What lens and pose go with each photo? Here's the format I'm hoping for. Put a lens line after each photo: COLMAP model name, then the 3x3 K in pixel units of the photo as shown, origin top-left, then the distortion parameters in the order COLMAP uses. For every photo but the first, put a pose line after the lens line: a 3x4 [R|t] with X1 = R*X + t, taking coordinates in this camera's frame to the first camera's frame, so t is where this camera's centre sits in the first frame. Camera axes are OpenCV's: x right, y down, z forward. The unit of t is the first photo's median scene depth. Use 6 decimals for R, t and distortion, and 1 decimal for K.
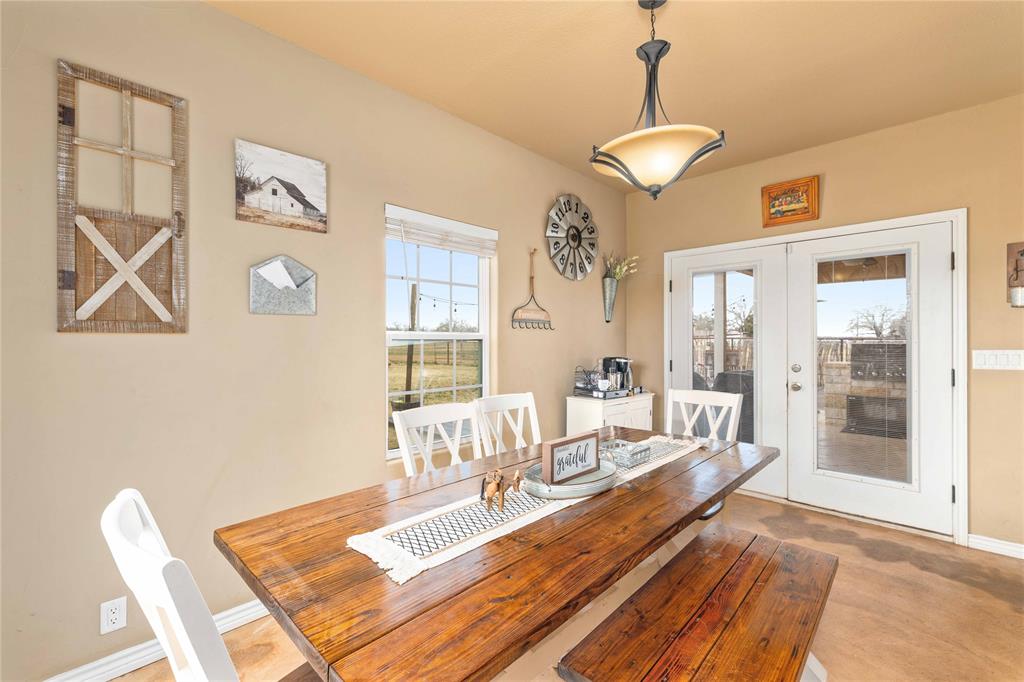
lens RADIAL K [[448.8, 0, 512.0], [0, 448.8, 341.0], [0, 0, 1]] dist [0.001963, 0.000295]
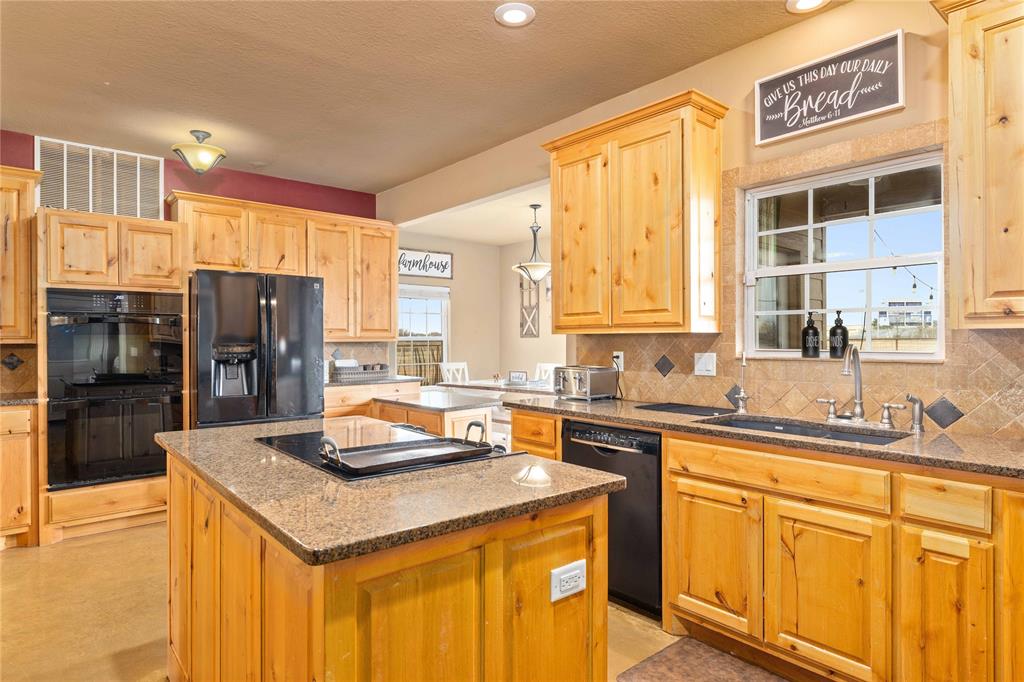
lens RADIAL K [[572.9, 0, 512.0], [0, 572.9, 341.0], [0, 0, 1]] dist [-0.003404, -0.000835]
pose [[-0.086204, -0.000032, -0.996278, 2.685988], [0.000985, 1.000000, -0.000118, 0.005272], [0.996277, -0.000991, -0.086204, 0.870118]]
